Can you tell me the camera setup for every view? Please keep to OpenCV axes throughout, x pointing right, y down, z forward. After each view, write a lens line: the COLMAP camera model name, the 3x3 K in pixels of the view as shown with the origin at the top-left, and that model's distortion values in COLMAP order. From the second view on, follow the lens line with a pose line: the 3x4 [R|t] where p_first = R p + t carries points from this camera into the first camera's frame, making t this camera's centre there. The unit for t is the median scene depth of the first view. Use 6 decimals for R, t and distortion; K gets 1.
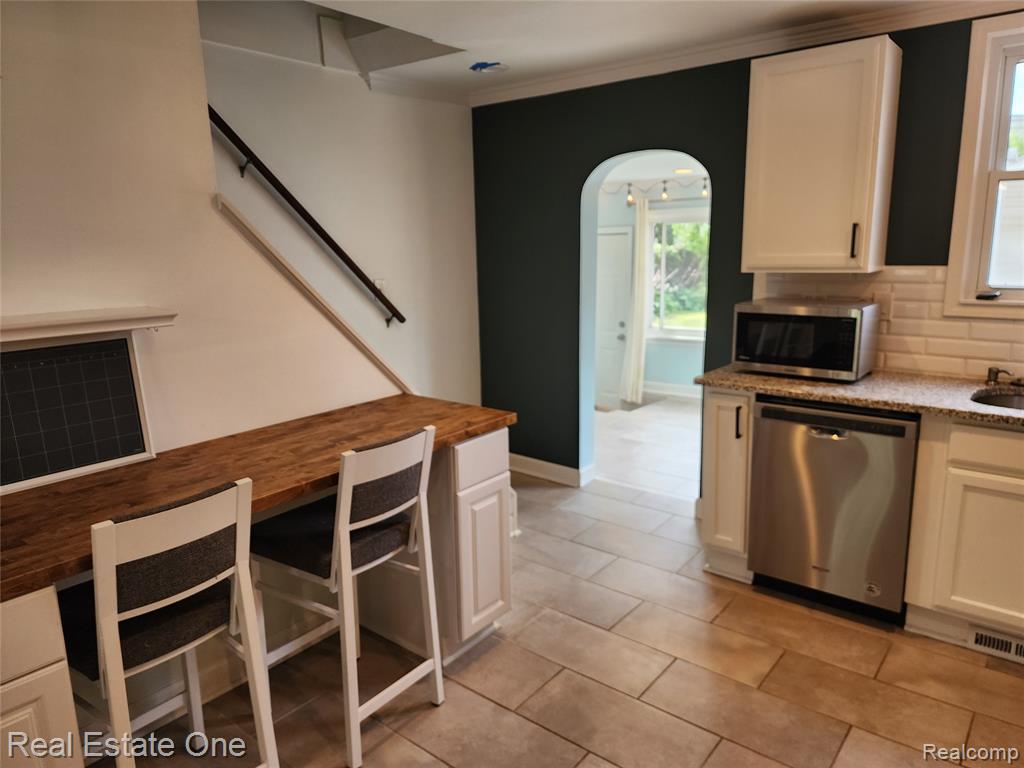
lens RADIAL K [[701.1, 0, 516.7], [0, 701.1, 381.9], [0, 0, 1]] dist [0.085056, -0.093246]
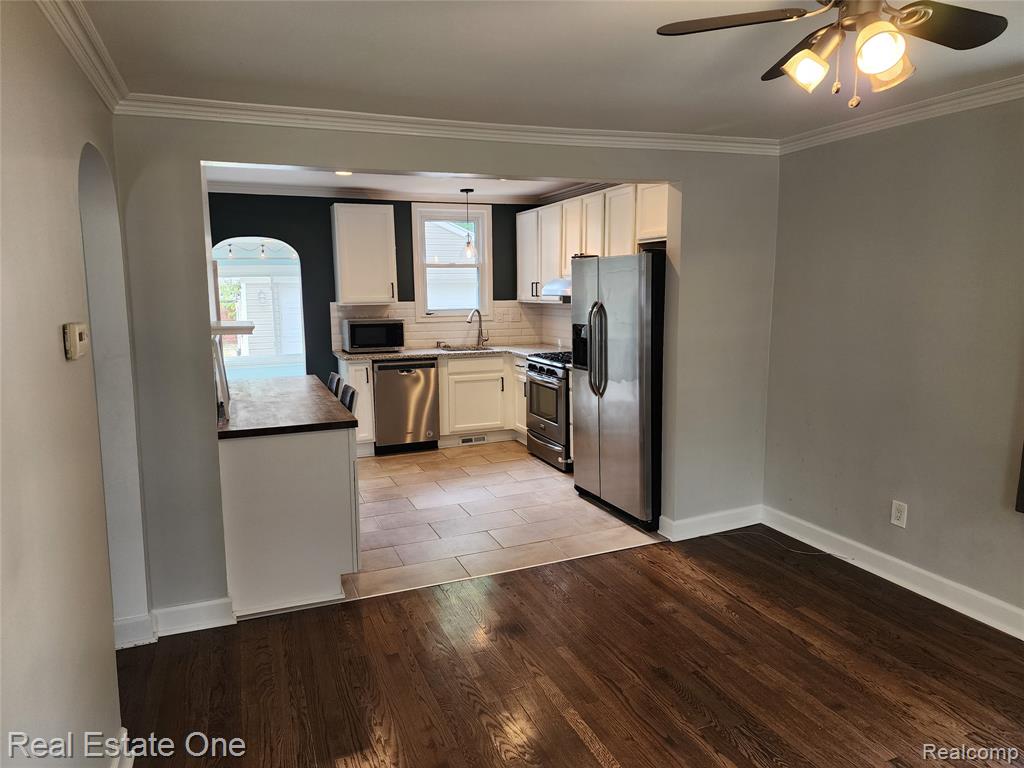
lens RADIAL K [[678.3, 0, 515.5], [0, 678.3, 387.1], [0, 0, 1]] dist [0.085993, -0.086143]
pose [[0.481451, -0.117942, 0.868501, -1.462129], [0.174697, 0.983935, 0.036775, 0.111880], [-0.858886, 0.134019, 0.494321, -0.441782]]
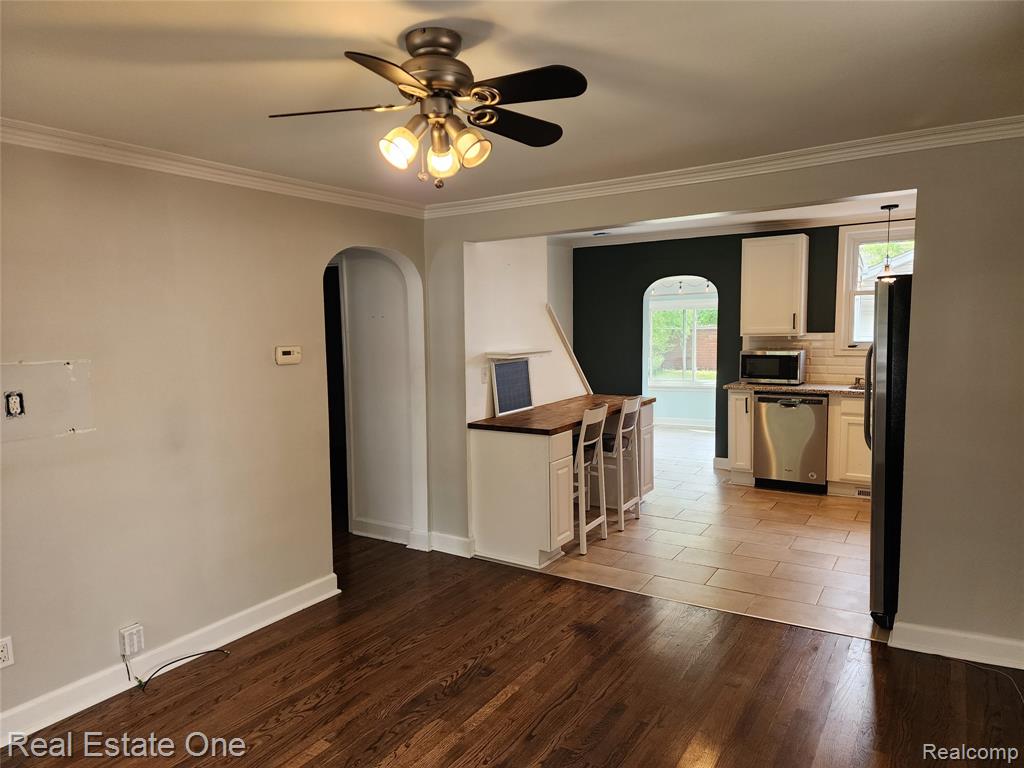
lens RADIAL K [[686.9, 0, 505.3], [0, 686.9, 390.8], [0, 0, 1]] dist [0.086433, -0.084505]
pose [[0.994391, -0.011646, 0.105121, -0.742844], [0.022150, 0.994809, -0.099319, 0.243014], [-0.103418, 0.101090, 0.989487, -1.175489]]
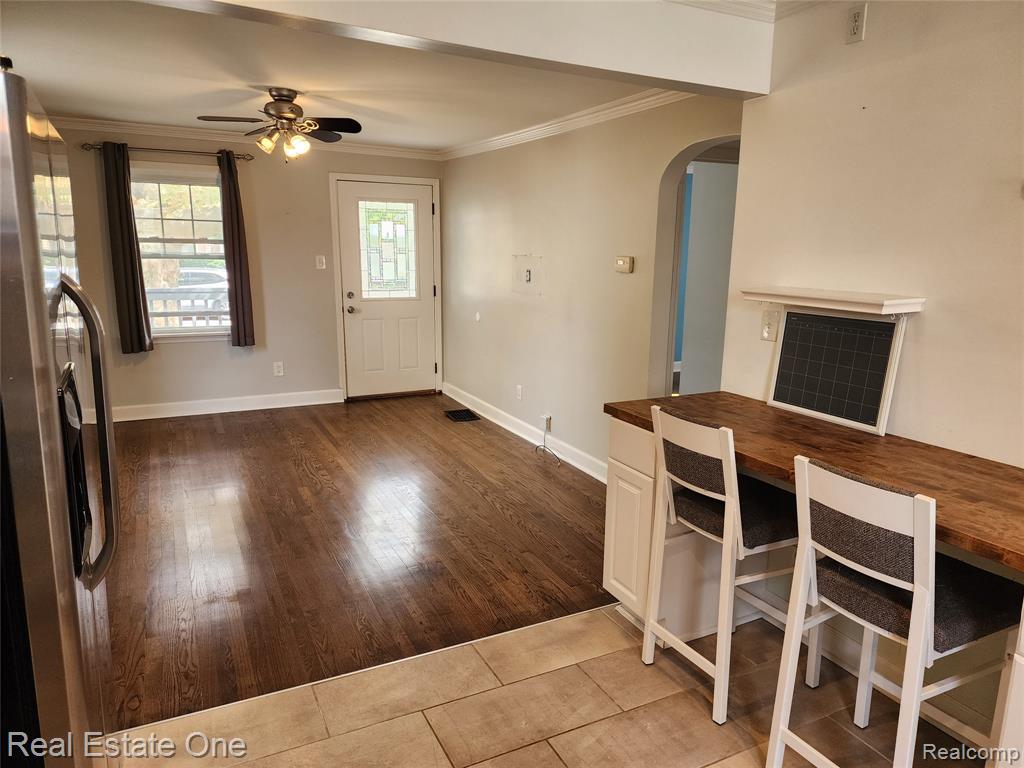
lens RADIAL K [[678.3, 0, 515.5], [0, 678.3, 387.1], [0, 0, 1]] dist [0.085993, -0.086143]
pose [[-0.413880, 0.196667, -0.888834, 0.556671], [-0.188517, 0.936703, 0.295040, -0.144902], [0.890598, 0.289672, -0.350608, 0.739525]]
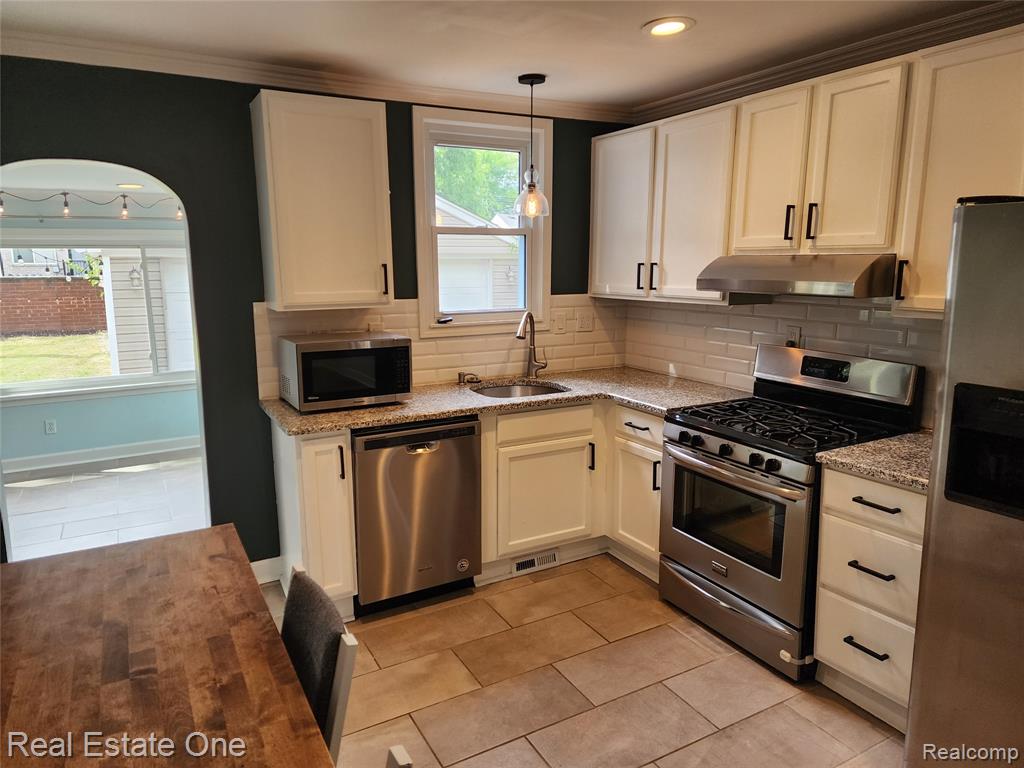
lens RADIAL K [[682.3, 0, 499.9], [0, 682.3, 376.4], [0, 0, 1]] dist [0.086522, -0.091395]
pose [[0.381568, -0.141399, 0.913462, -0.541338], [0.179260, 0.980788, 0.076940, -0.110898], [-0.906792, 0.134389, 0.399585, 0.477135]]
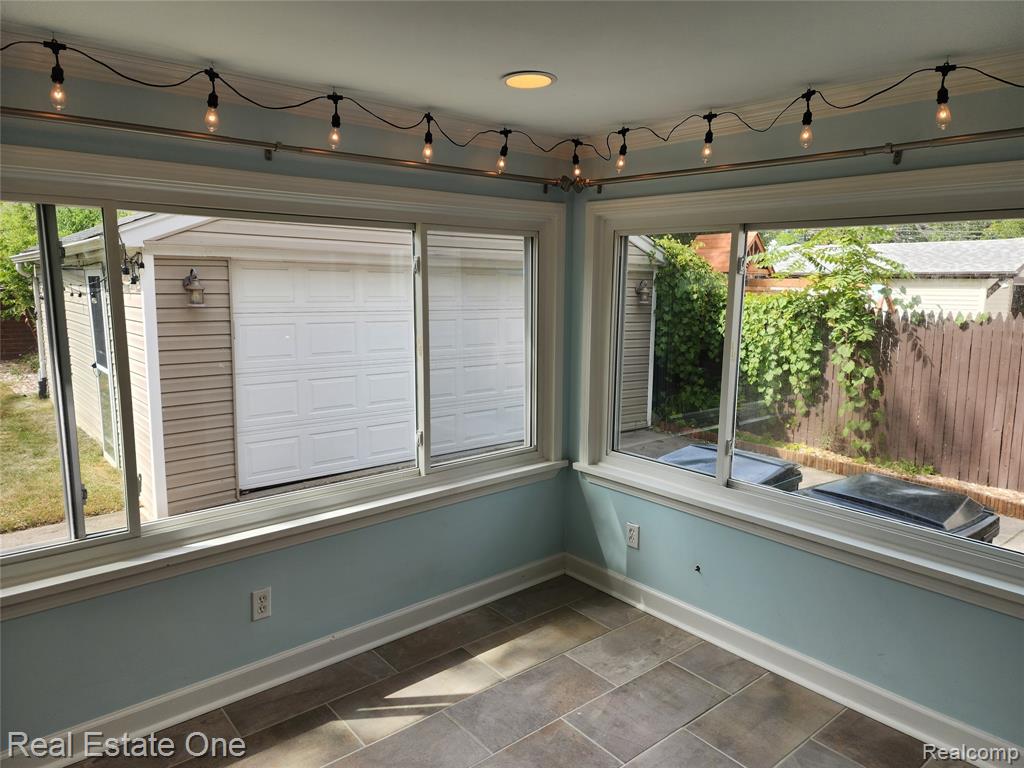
lens RADIAL K [[686.7, 0, 512.0], [0, 686.7, 384.0], [0, 0, 1]] dist [0.107100, -0.086296]
pose [[0.203923, -0.126766, 0.970745, 0.027693], [0.179980, 0.979535, 0.090106, -0.377605], [-0.962301, 0.156340, 0.222565, 2.025835]]
